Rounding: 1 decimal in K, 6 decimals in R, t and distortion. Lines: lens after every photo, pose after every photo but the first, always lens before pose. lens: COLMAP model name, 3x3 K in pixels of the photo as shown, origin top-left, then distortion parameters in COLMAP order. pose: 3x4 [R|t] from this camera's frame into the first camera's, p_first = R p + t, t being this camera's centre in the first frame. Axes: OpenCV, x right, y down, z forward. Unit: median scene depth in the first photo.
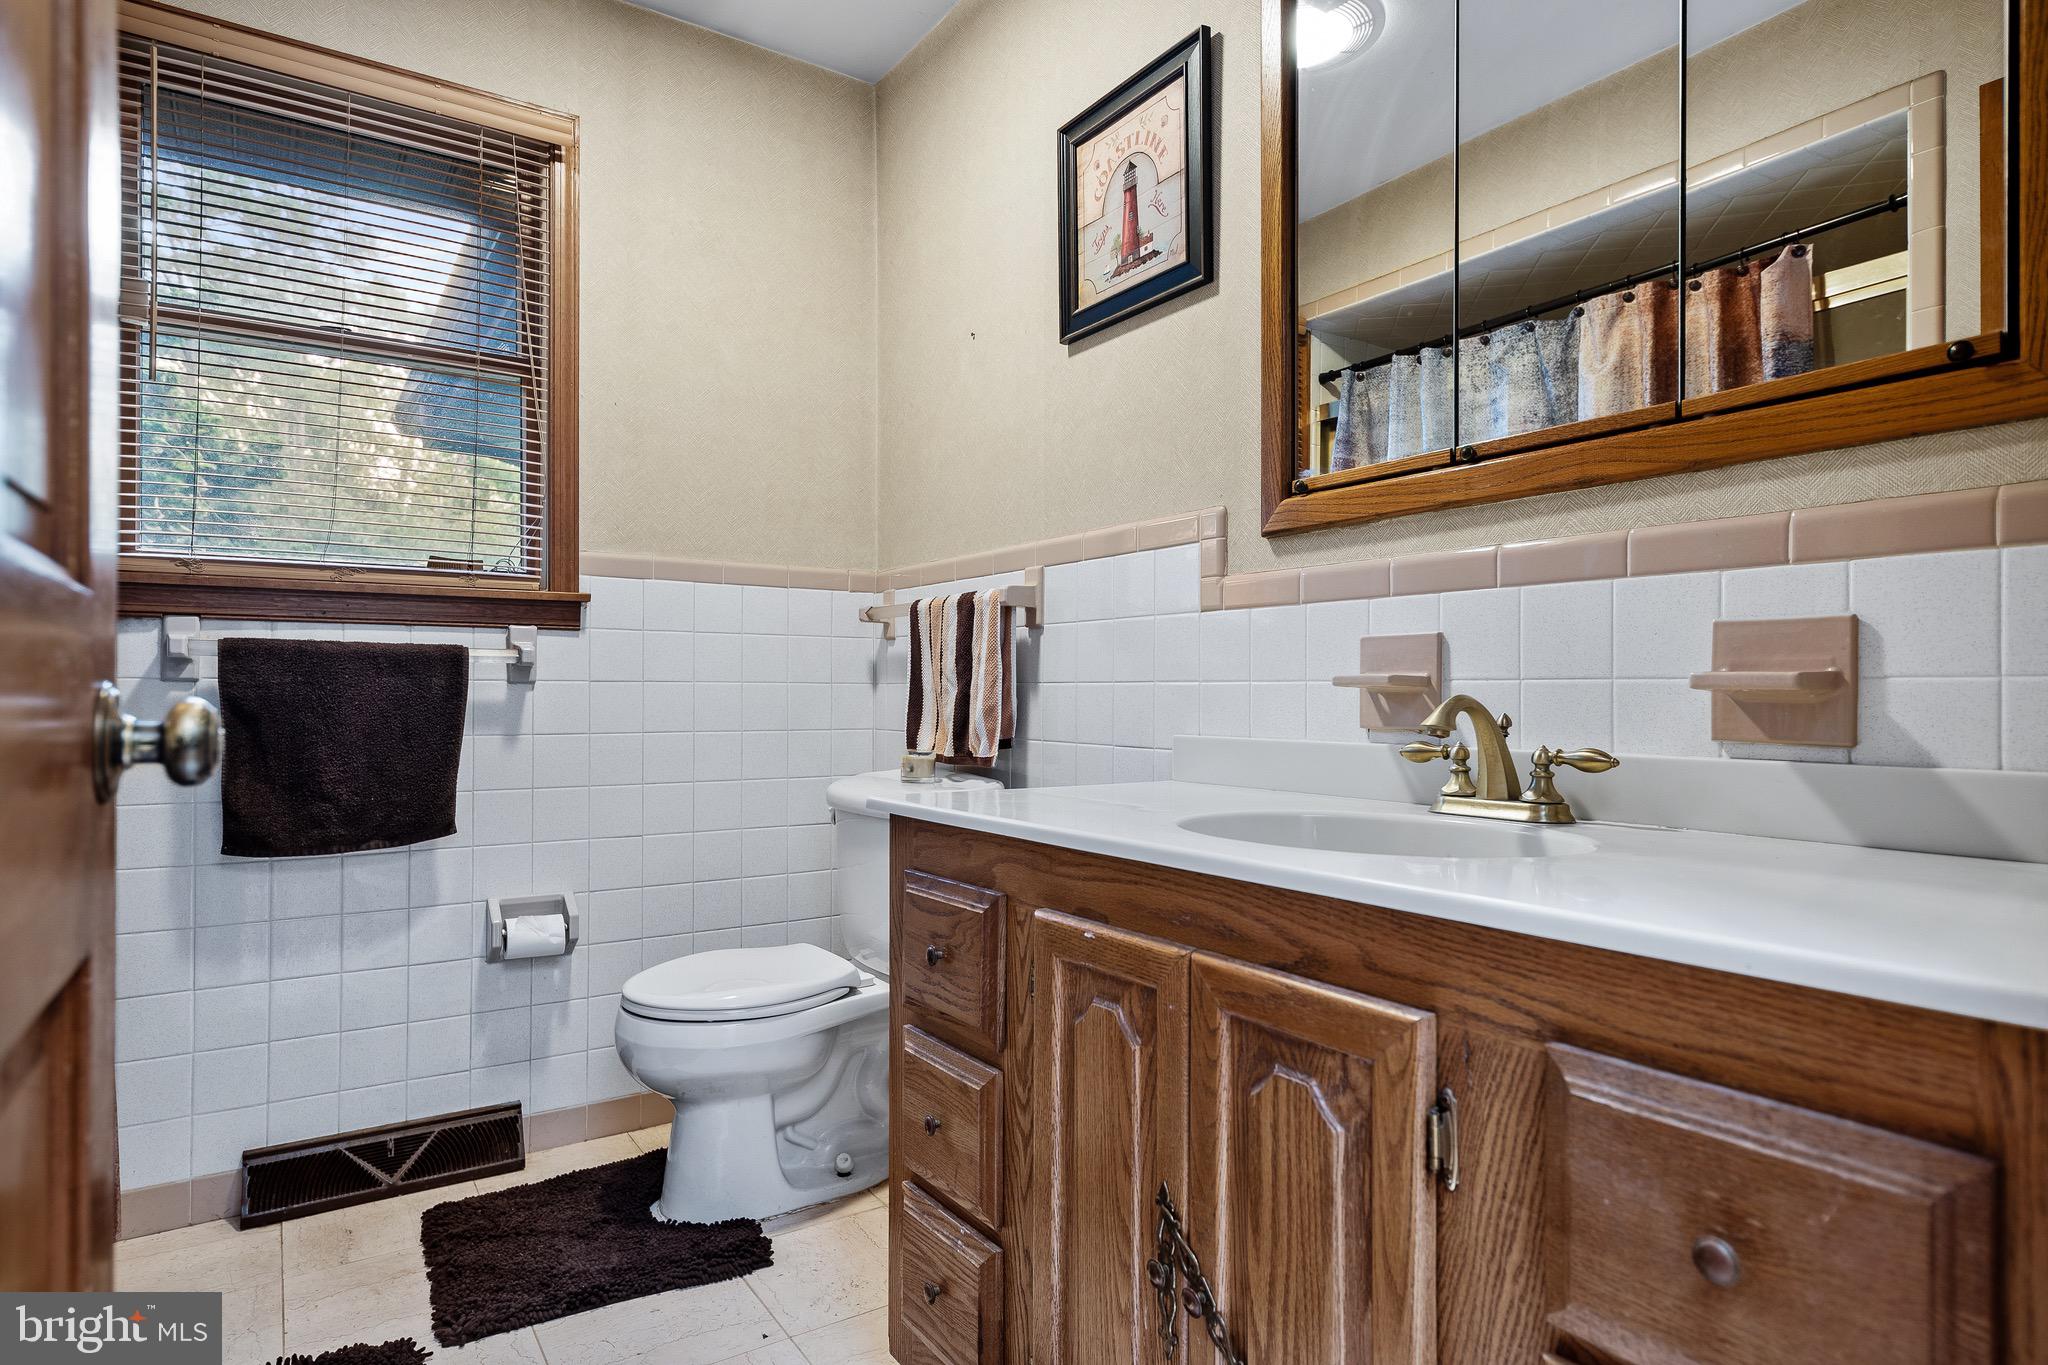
lens RADIAL K [[1144.5, 0, 1021.7], [0, 1144.5, 686.8], [0, 0, 1]] dist [0.012391, 0.002714]
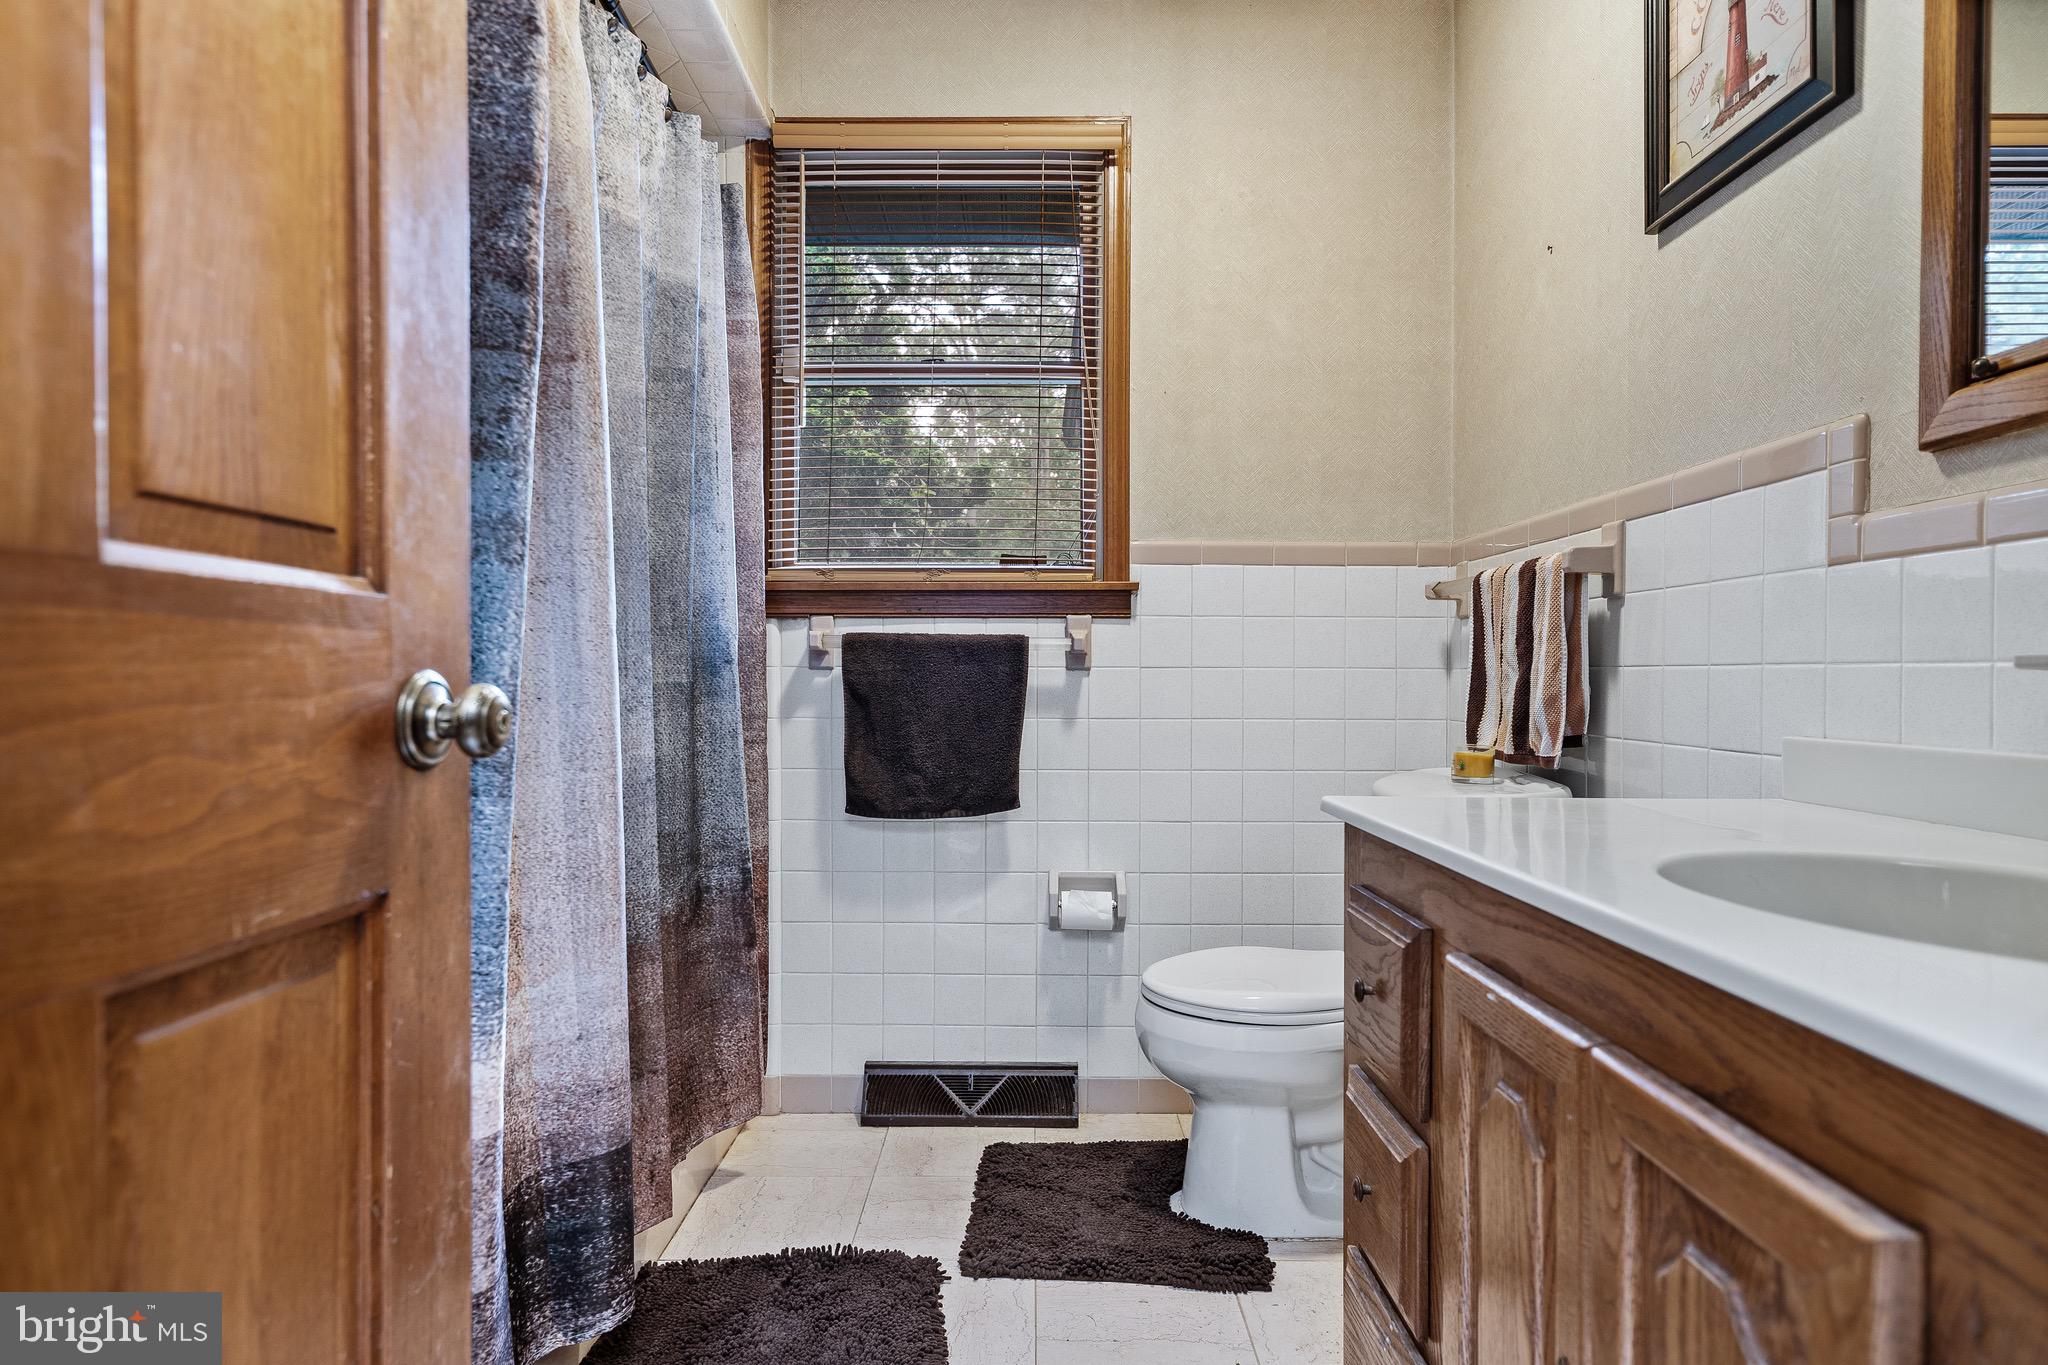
lens RADIAL K [[1144.5, 0, 1019.9], [0, 1144.5, 686.3], [0, 0, 1]] dist [0.012391, 0.002714]
pose [[0.829642, 0.004055, -0.558282, 0.125053], [0.002490, 0.999937, 0.010963, 0.000351], [0.558291, -0.010486, 0.829579, 0.108141]]
